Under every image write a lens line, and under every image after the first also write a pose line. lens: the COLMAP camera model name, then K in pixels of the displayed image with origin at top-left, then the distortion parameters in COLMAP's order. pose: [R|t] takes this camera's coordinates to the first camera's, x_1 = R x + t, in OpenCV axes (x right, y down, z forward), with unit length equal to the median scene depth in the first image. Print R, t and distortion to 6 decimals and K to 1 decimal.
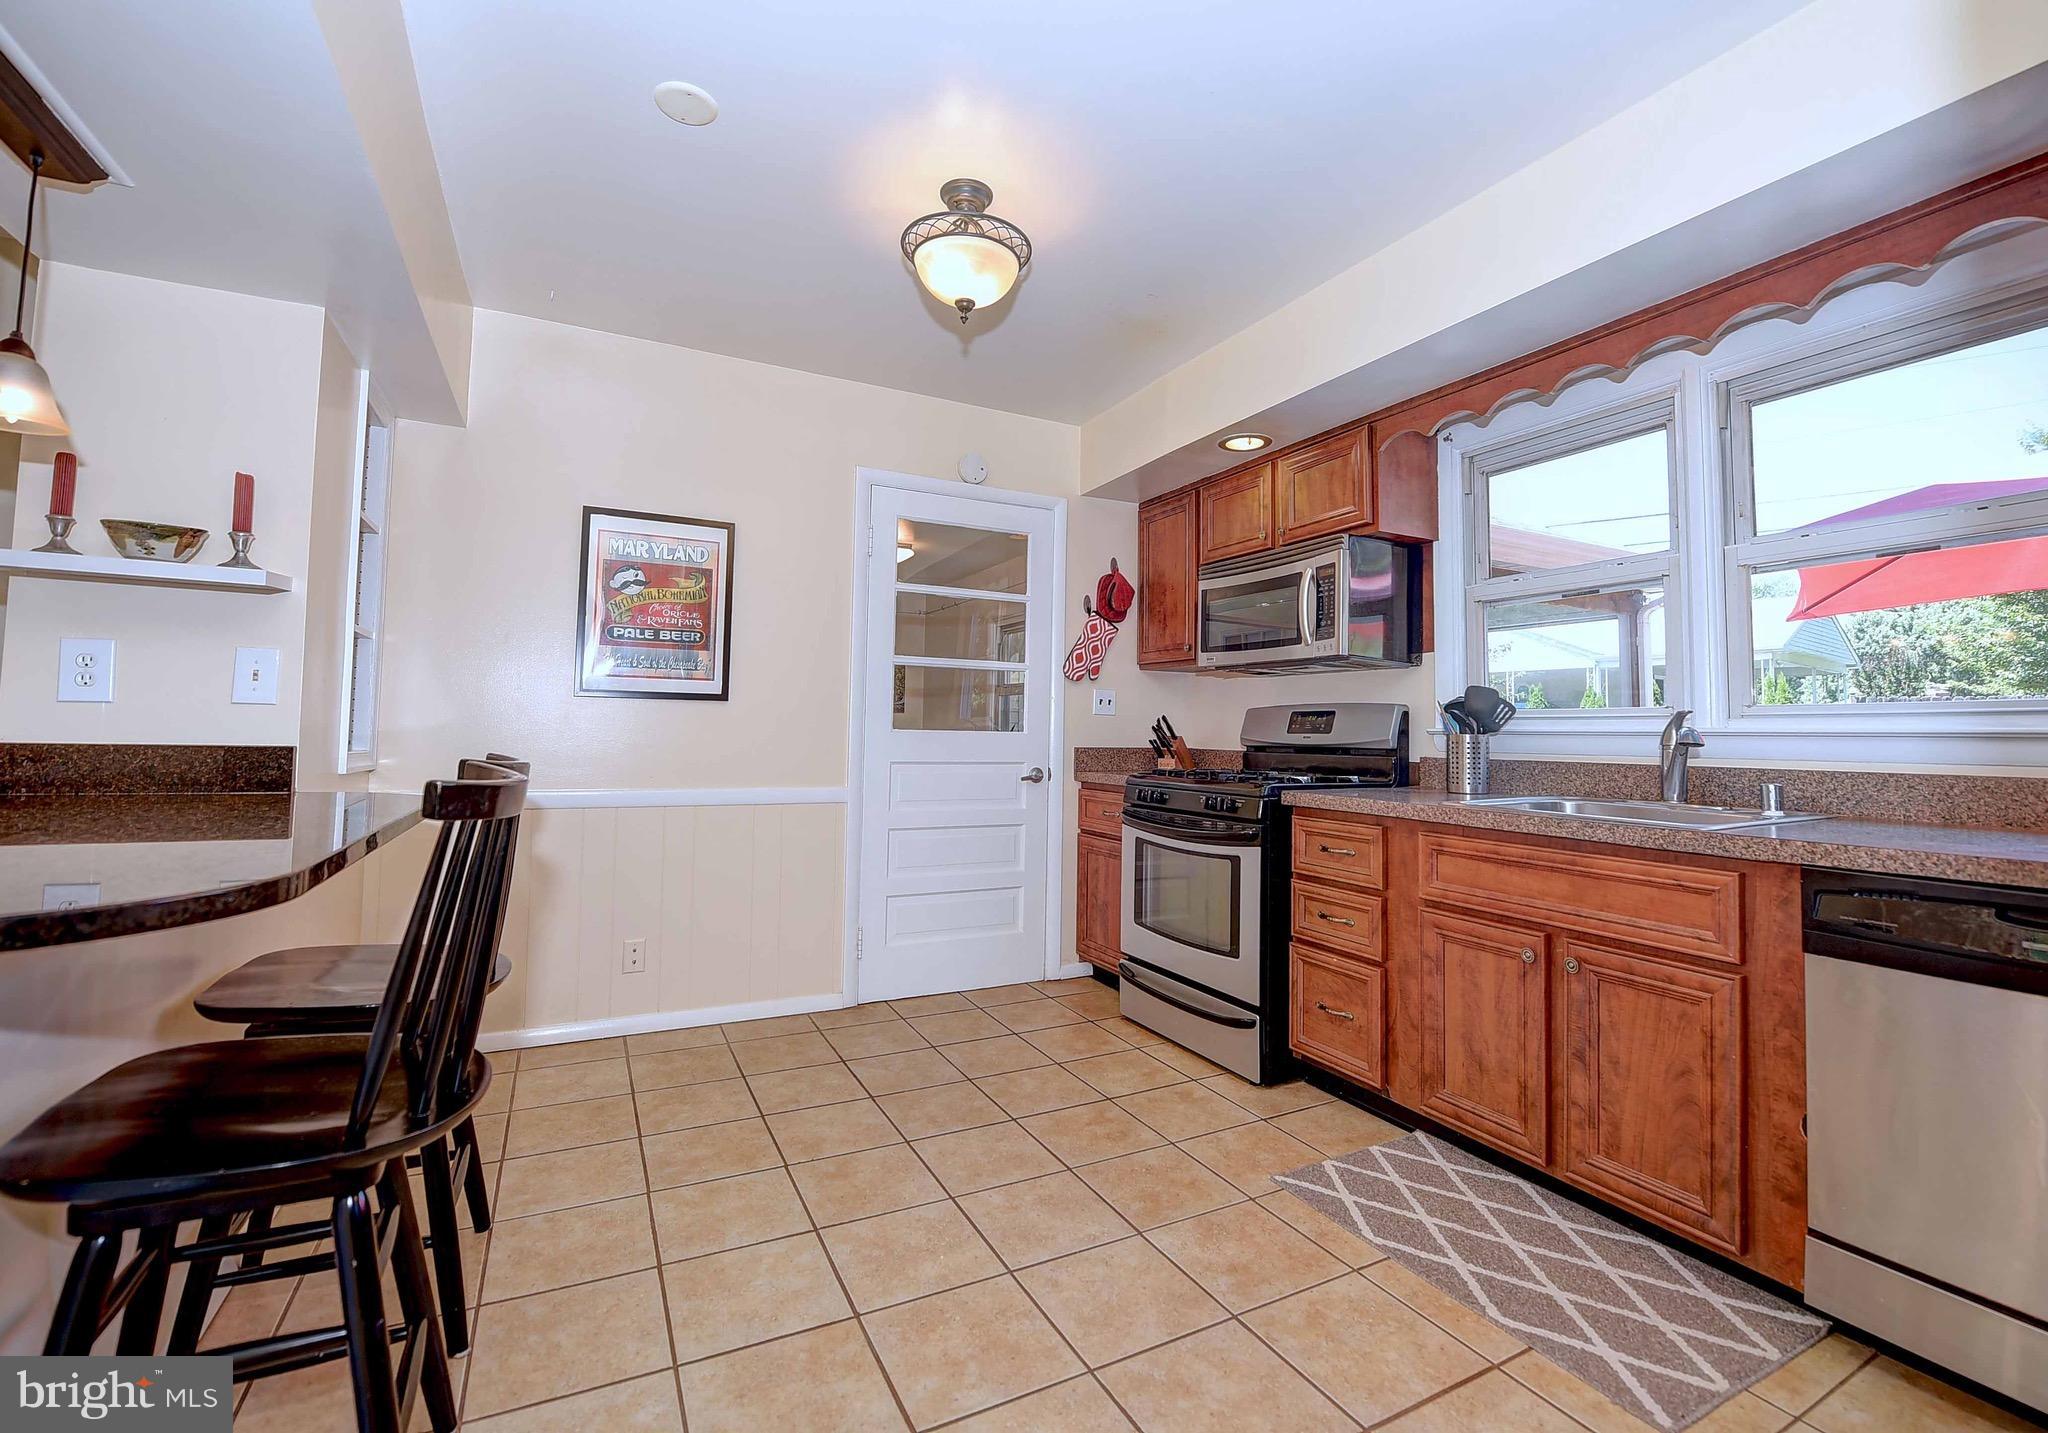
lens RADIAL K [[884.1, 0, 1024.3], [0, 884.1, 697.1], [0, 0, 1]] dist [-0.000341, -0.000079]
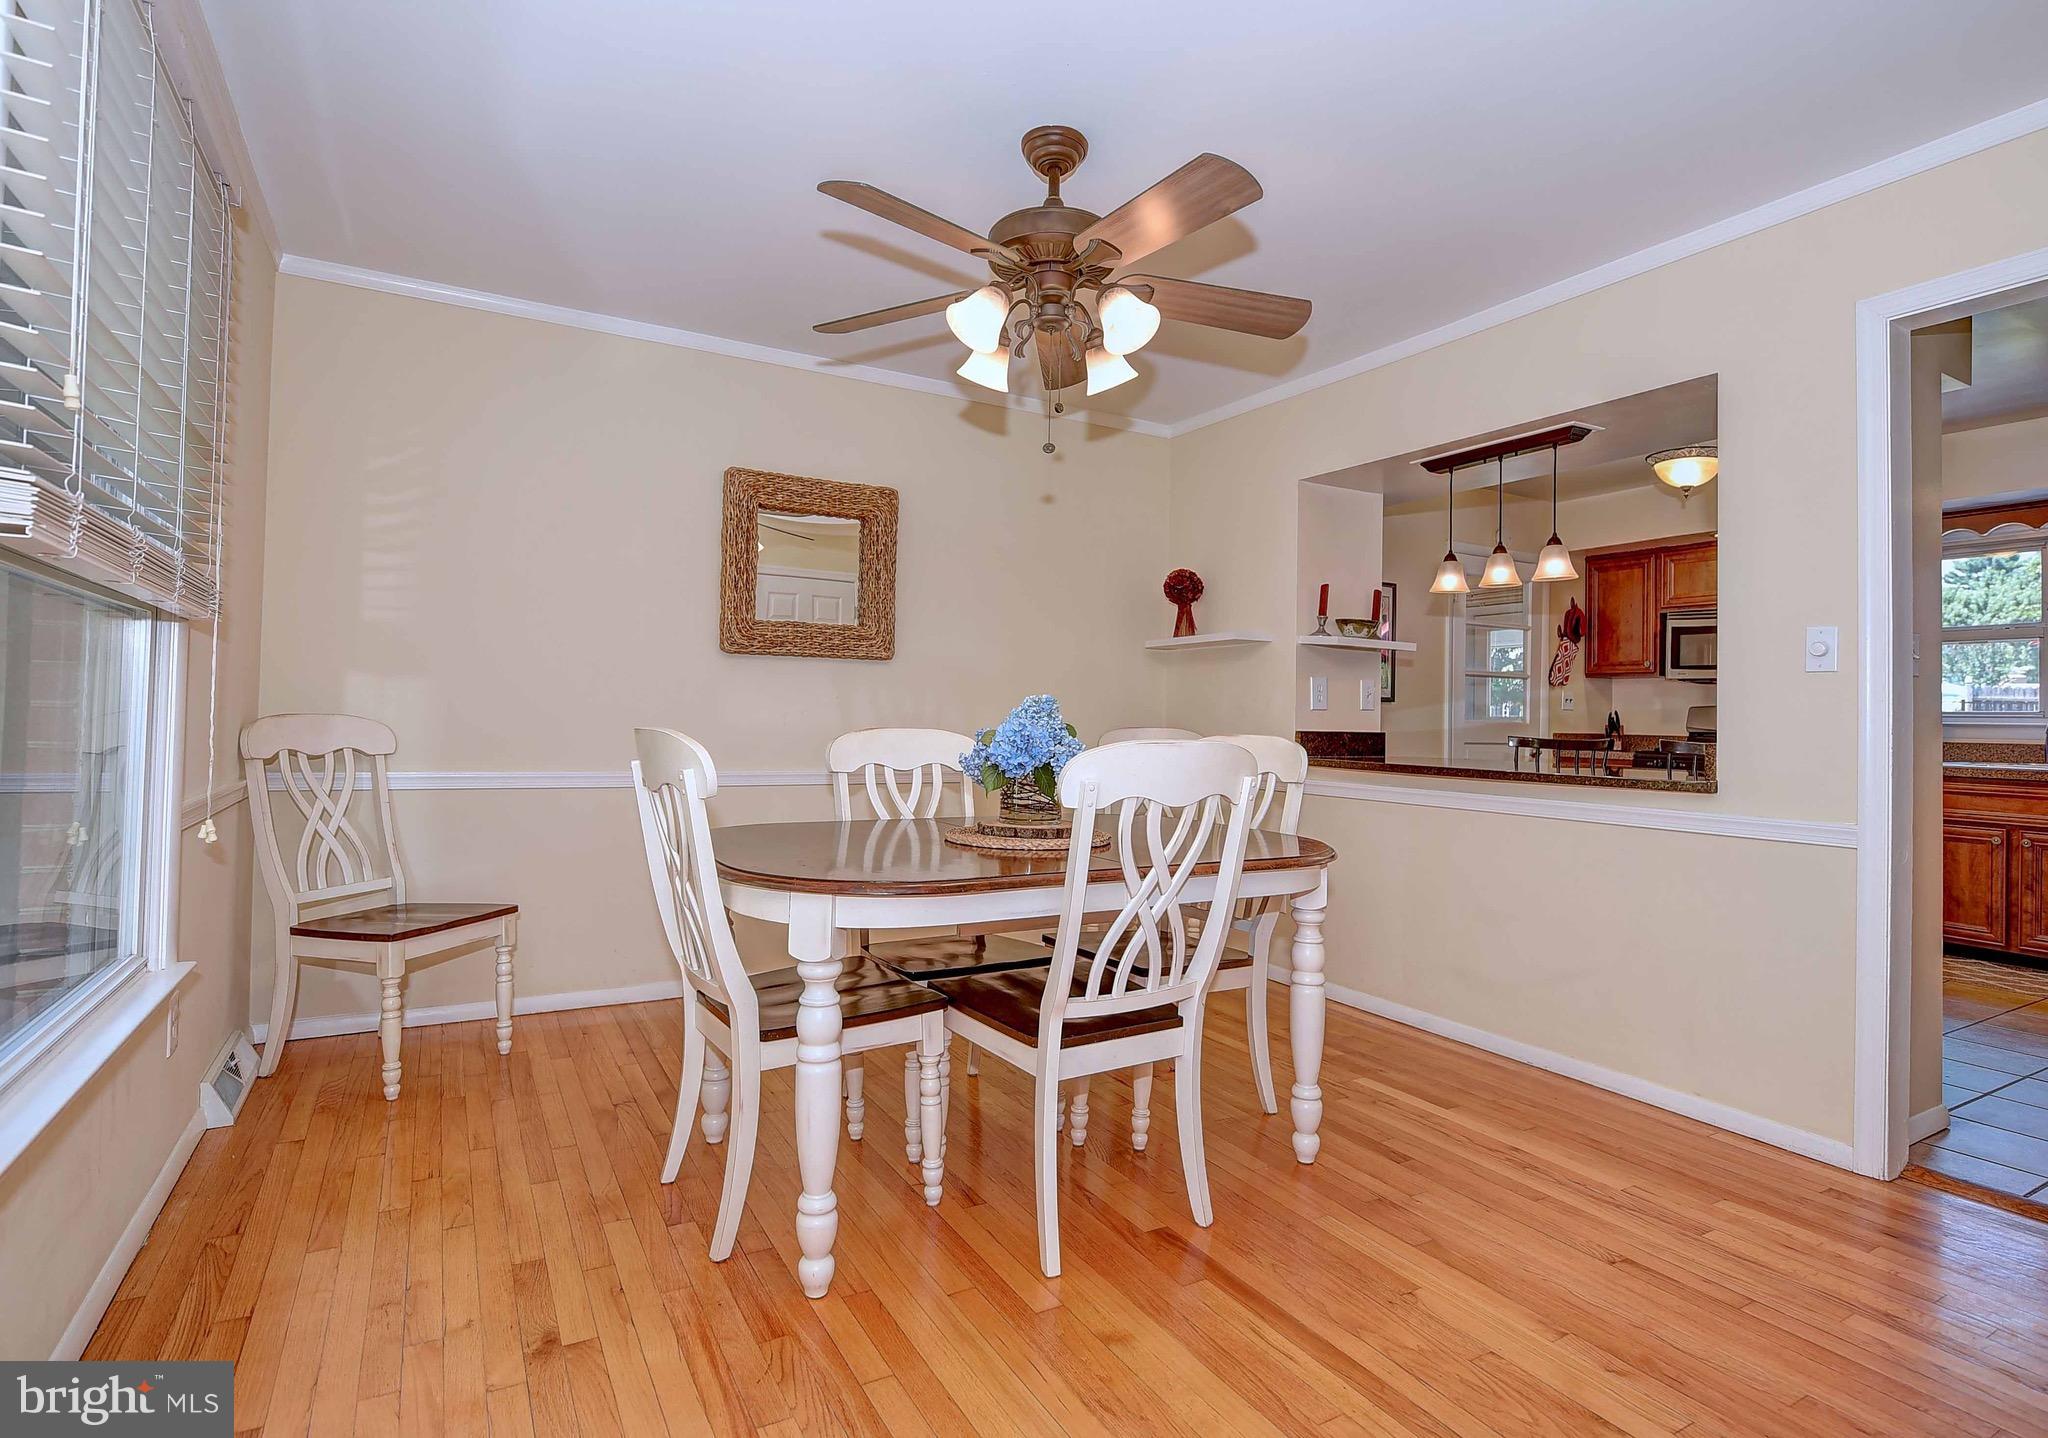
lens RADIAL K [[1027.3, 0, 1021.3], [0, 1027.3, 708.0], [0, 0, 1]] dist [0.000206, -0.000014]
pose [[0.999148, 0.003441, 0.041129, -0.945150], [-0.004762, 0.999474, 0.032075, -0.035253], [-0.040997, -0.032243, 0.998639, -0.656941]]
